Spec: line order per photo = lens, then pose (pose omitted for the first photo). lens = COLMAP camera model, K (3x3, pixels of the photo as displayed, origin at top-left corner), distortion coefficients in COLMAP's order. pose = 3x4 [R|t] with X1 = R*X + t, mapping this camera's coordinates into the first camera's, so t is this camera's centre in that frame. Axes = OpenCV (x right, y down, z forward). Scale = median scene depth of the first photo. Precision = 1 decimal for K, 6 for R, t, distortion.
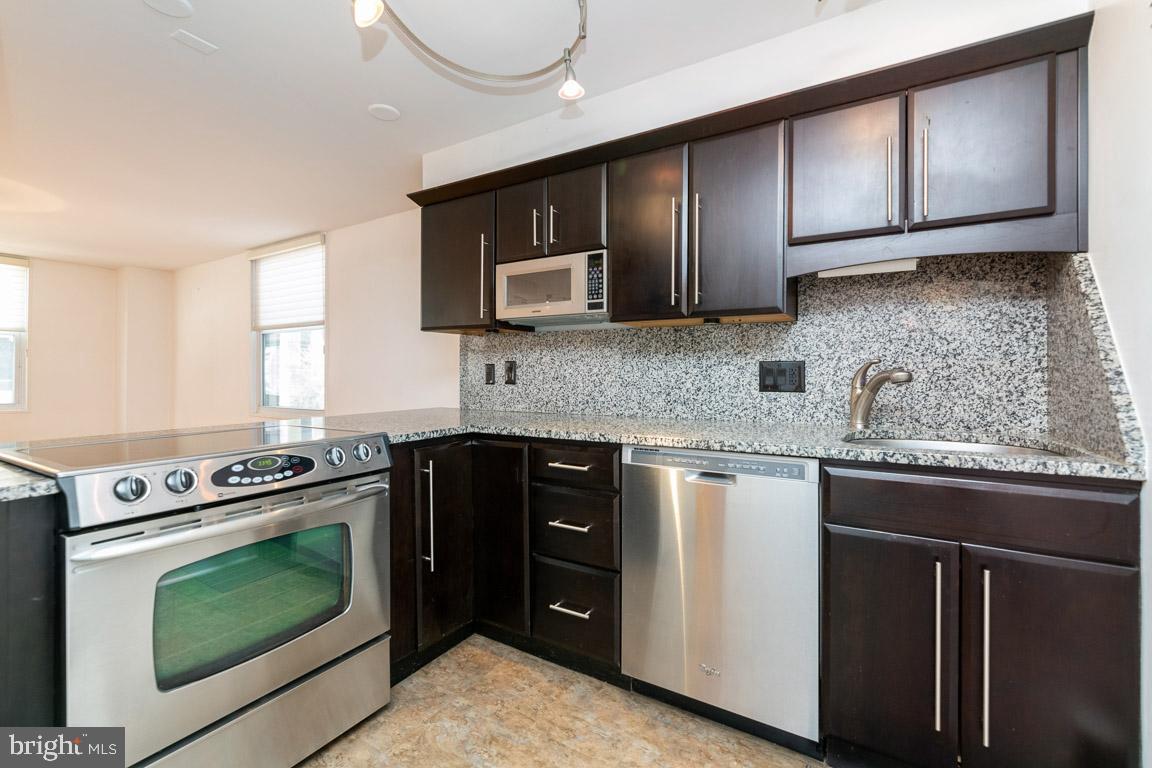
lens RADIAL K [[497.2, 0, 581.6], [0, 497.2, 373.7], [0, 0, 1]] dist [-0.000558, -0.000069]
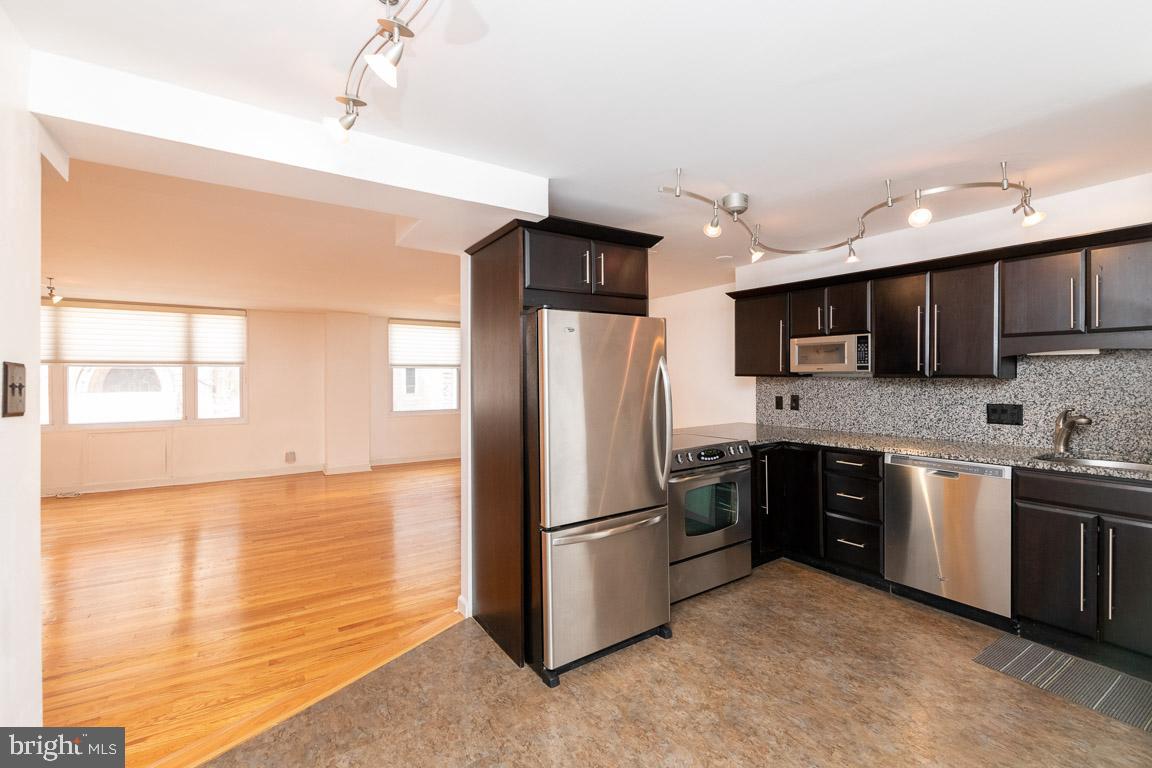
lens RADIAL K [[497.3, 0, 579.2], [0, 497.3, 380.9], [0, 0, 1]] dist [-0.000297, -0.000121]
pose [[0.908501, -0.004102, -0.417862, -0.136643], [0.009249, 0.999904, 0.010294, -0.118098], [0.417780, -0.013217, 0.908452, -0.880205]]
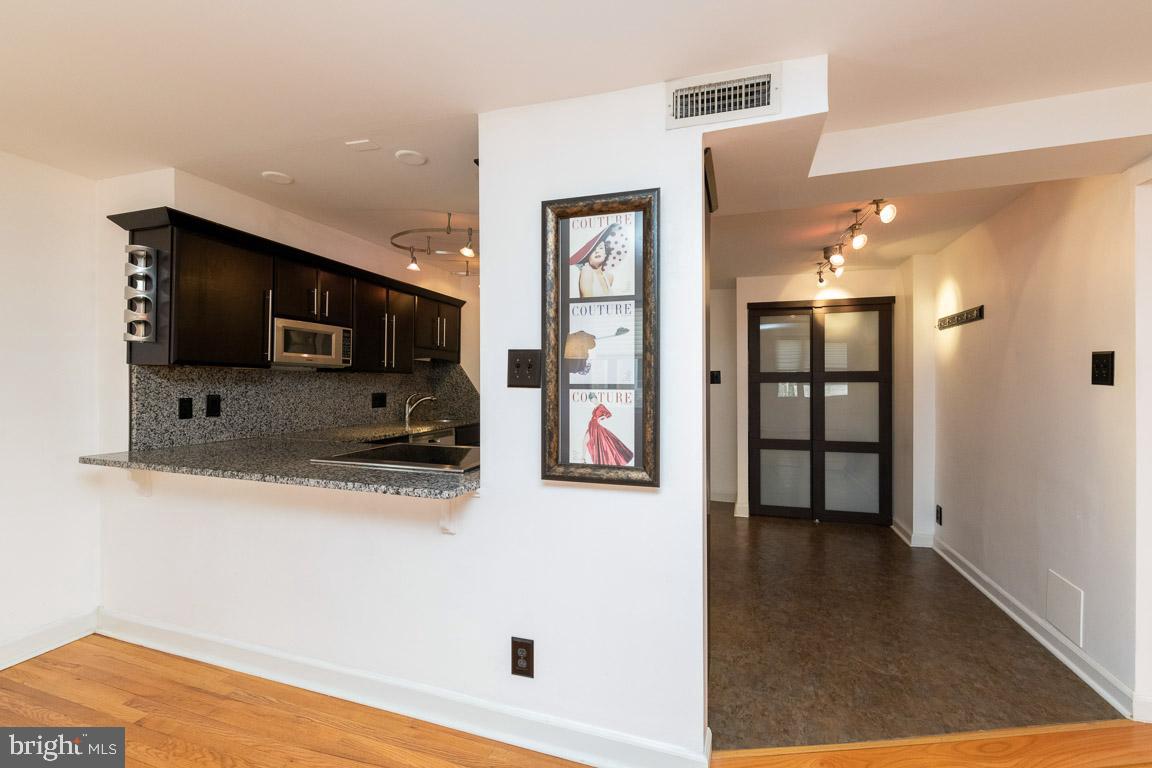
lens RADIAL K [[495.6, 0, 580.4], [0, 495.6, 382.6], [0, 0, 1]] dist [-0.000261, -0.000299]
pose [[-0.238228, -0.004194, 0.971200, -1.747362], [-0.005714, 0.999979, 0.002916, -0.076039], [-0.971192, -0.004854, -0.238248, 0.639015]]
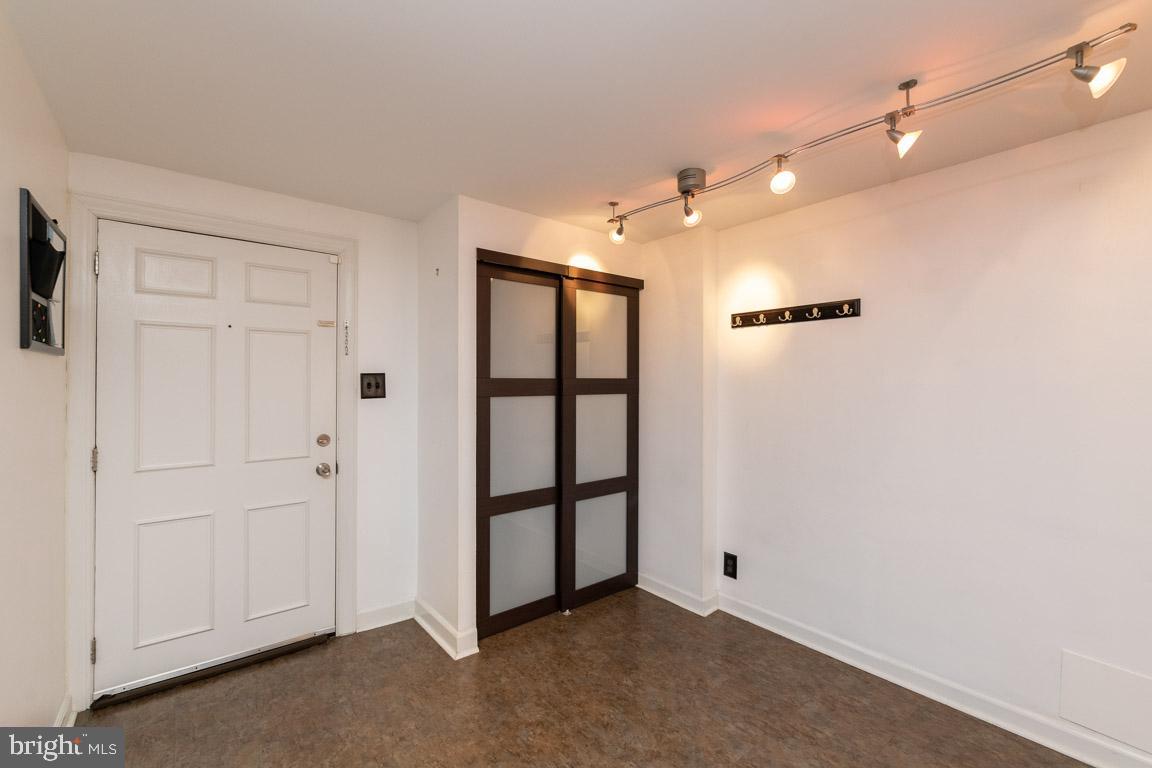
lens RADIAL K [[494.3, 0, 579.6], [0, 494.3, 379.8], [0, 0, 1]] dist [-0.000796, 0.000010]
pose [[-0.944837, -0.002663, 0.327531, -0.355915], [-0.006215, 0.999933, -0.009798, -0.106457], [-0.327483, -0.011293, -0.944790, 0.409501]]
